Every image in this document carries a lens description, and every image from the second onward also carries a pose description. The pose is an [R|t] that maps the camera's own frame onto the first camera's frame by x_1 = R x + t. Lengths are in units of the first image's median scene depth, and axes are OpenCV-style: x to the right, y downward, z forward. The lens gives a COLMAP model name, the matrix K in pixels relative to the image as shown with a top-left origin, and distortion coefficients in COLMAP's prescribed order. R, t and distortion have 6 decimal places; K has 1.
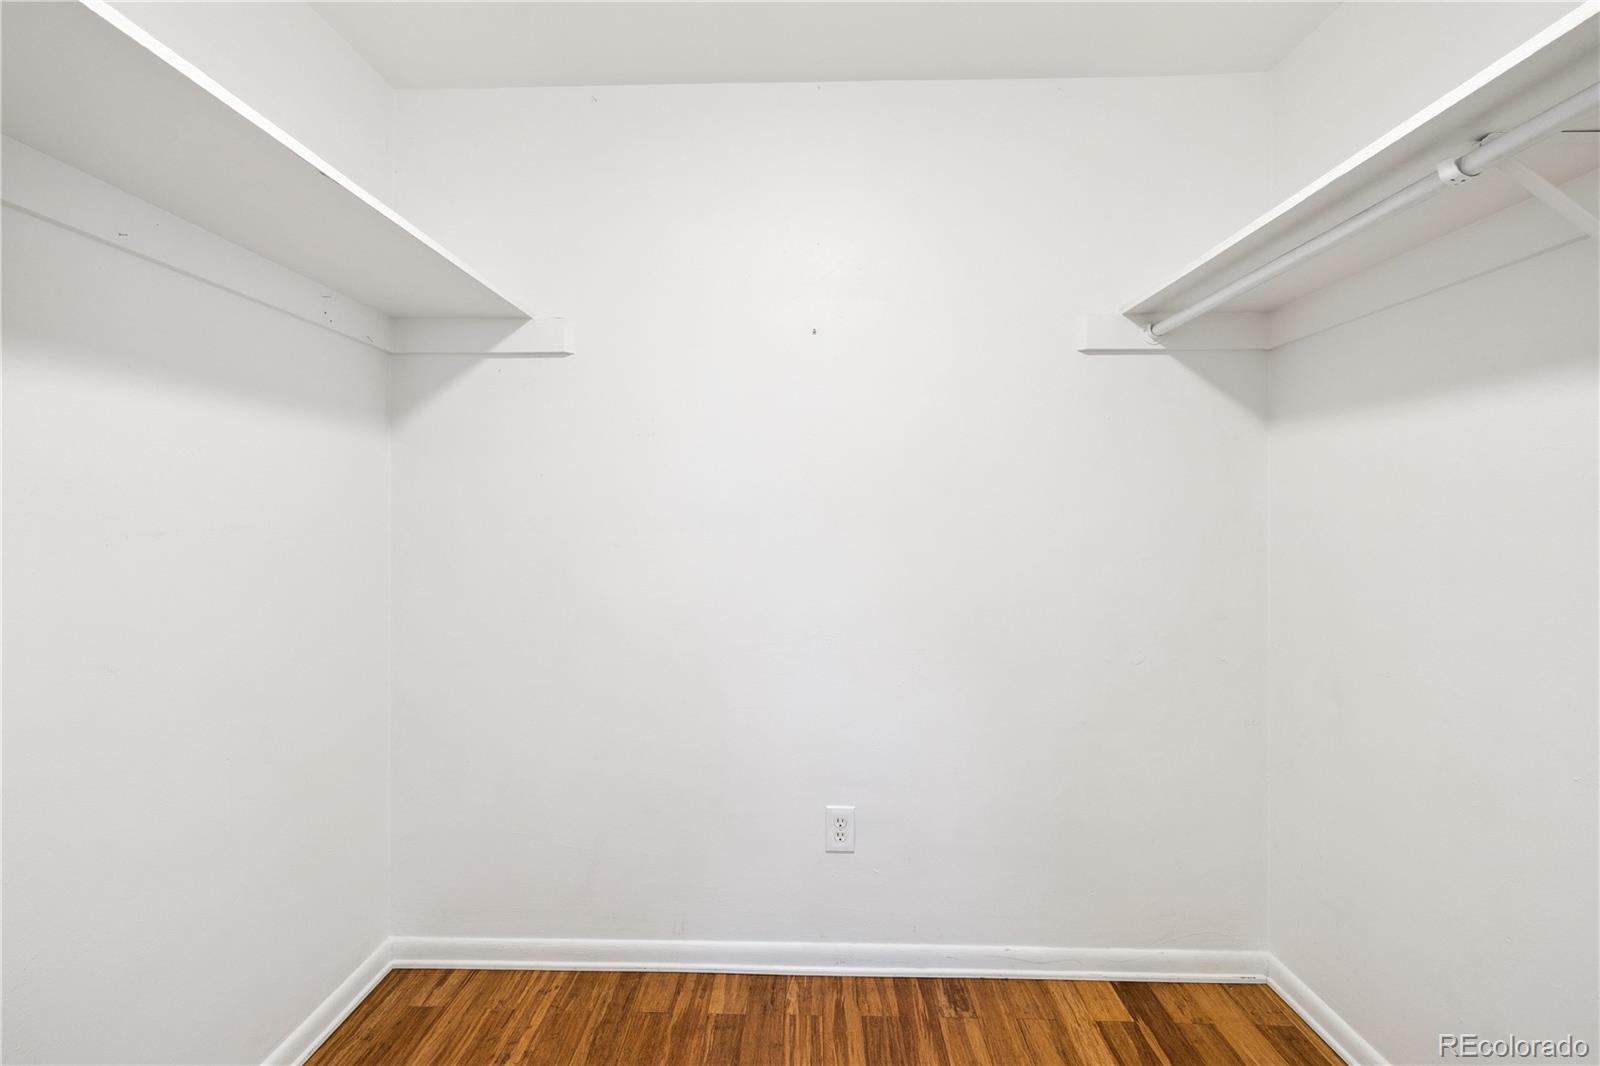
lens RADIAL K [[686.7, 0, 792.2], [0, 686.7, 523.9], [0, 0, 1]] dist [0.001739, 0.000068]
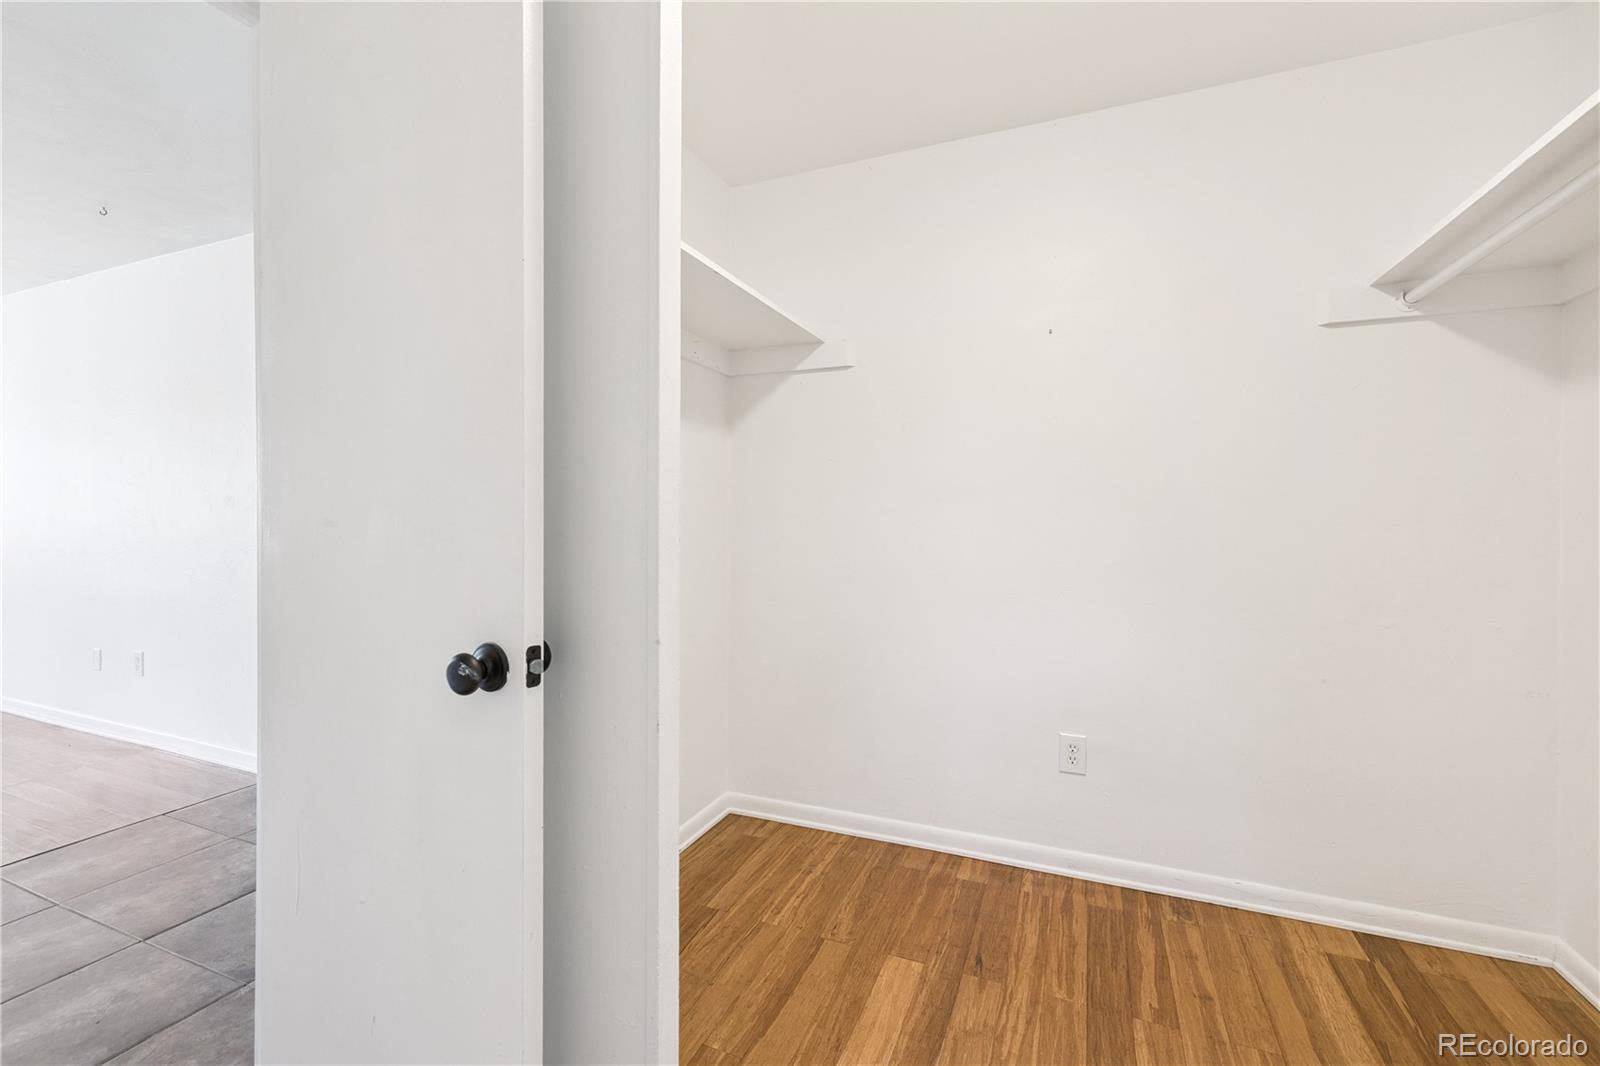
lens RADIAL K [[686.7, 0, 792.2], [0, 686.7, 523.9], [0, 0, 1]] dist [0.001739, 0.000068]
pose [[0.931144, 0.003706, -0.364633, 0.053991], [-0.003251, 0.999993, 0.001860, 0.054589], [0.364637, -0.000546, 0.931150, -0.284975]]
